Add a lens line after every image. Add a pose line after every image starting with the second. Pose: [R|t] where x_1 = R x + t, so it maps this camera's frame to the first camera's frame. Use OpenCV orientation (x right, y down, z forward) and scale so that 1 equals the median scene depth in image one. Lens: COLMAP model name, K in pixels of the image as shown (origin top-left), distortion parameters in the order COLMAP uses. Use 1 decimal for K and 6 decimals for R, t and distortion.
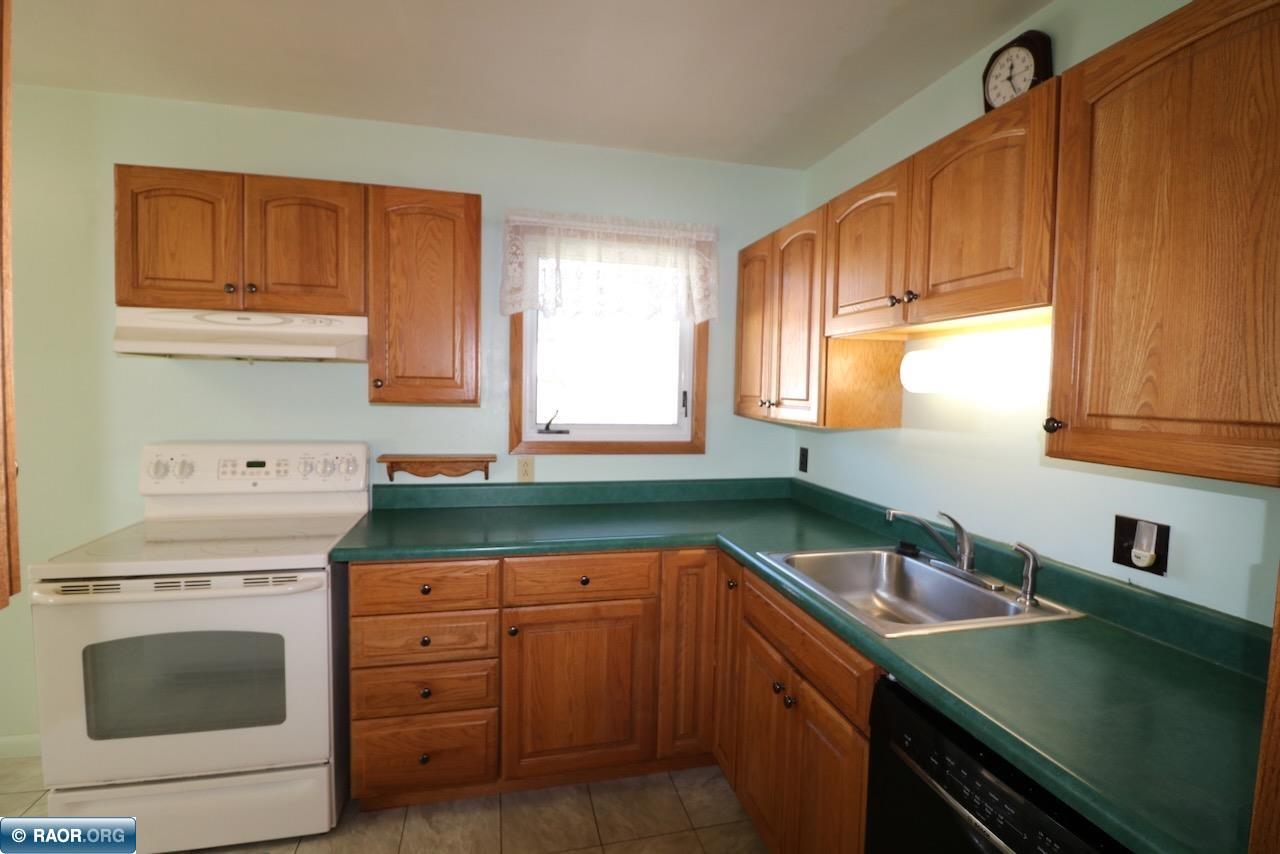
lens RADIAL K [[585.3, 0, 641.0], [0, 585.3, 422.0], [0, 0, 1]] dist [-0.000509, -0.015335]
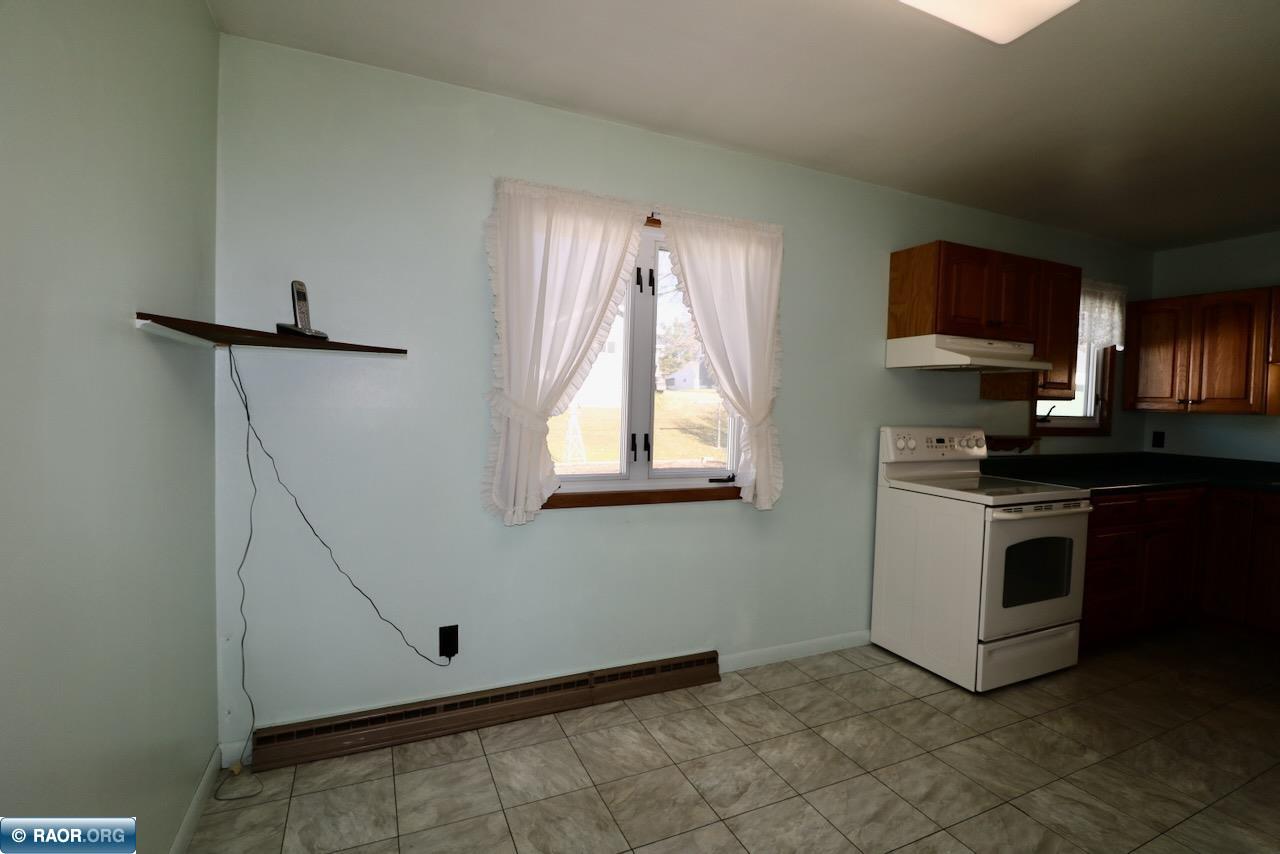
lens RADIAL K [[585.3, 0, 641.0], [0, 585.3, 422.0], [0, 0, 1]] dist [-0.000509, -0.015335]
pose [[0.983970, -0.003269, 0.178306, -1.833570], [0.006171, 0.999857, -0.015725, 0.047810], [-0.178229, 0.016573, 0.983849, -0.347216]]
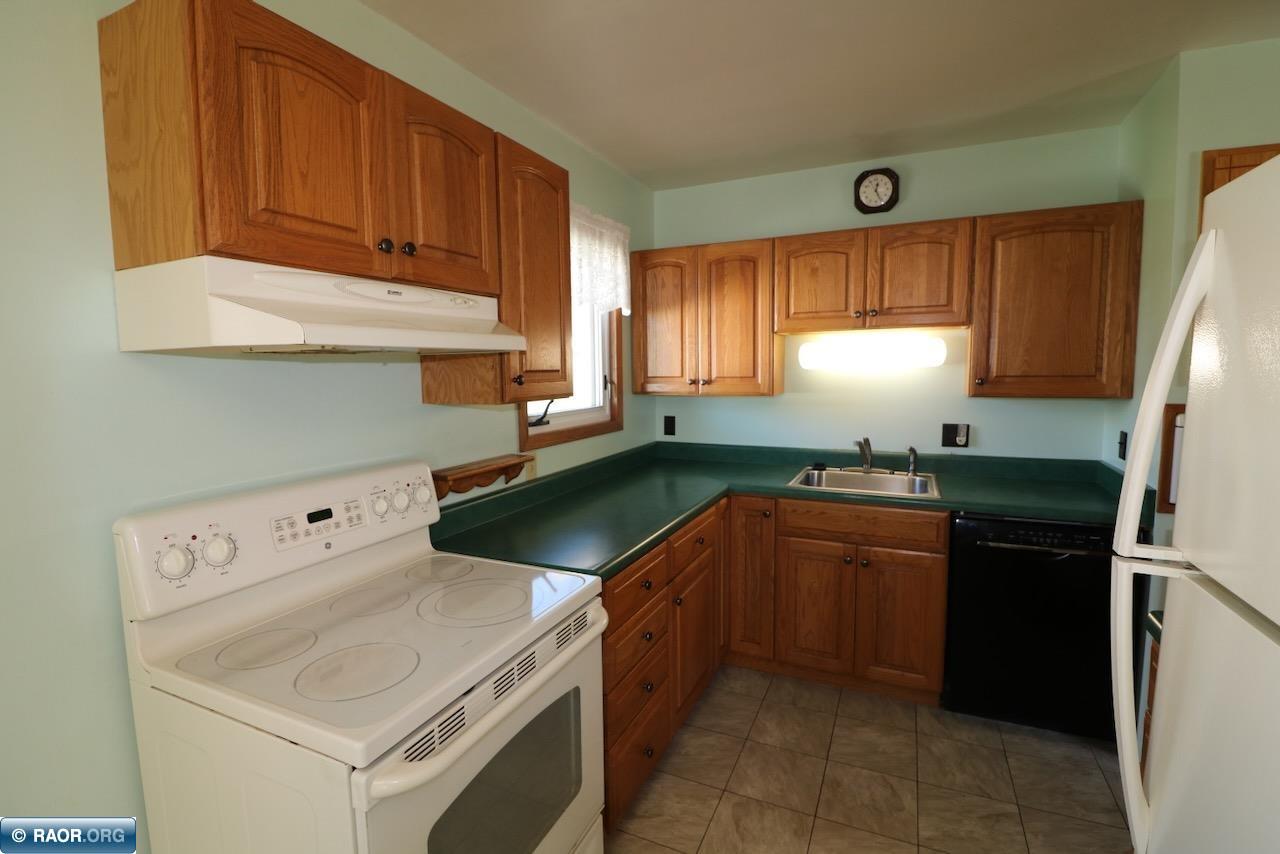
lens RADIAL K [[585.3, 0, 641.0], [0, 585.3, 422.0], [0, 0, 1]] dist [-0.000509, -0.015335]
pose [[0.624615, -0.103813, 0.774002, -1.020505], [0.073233, 0.994544, 0.074294, -0.057462], [-0.777491, 0.010277, 0.628810, 0.351168]]
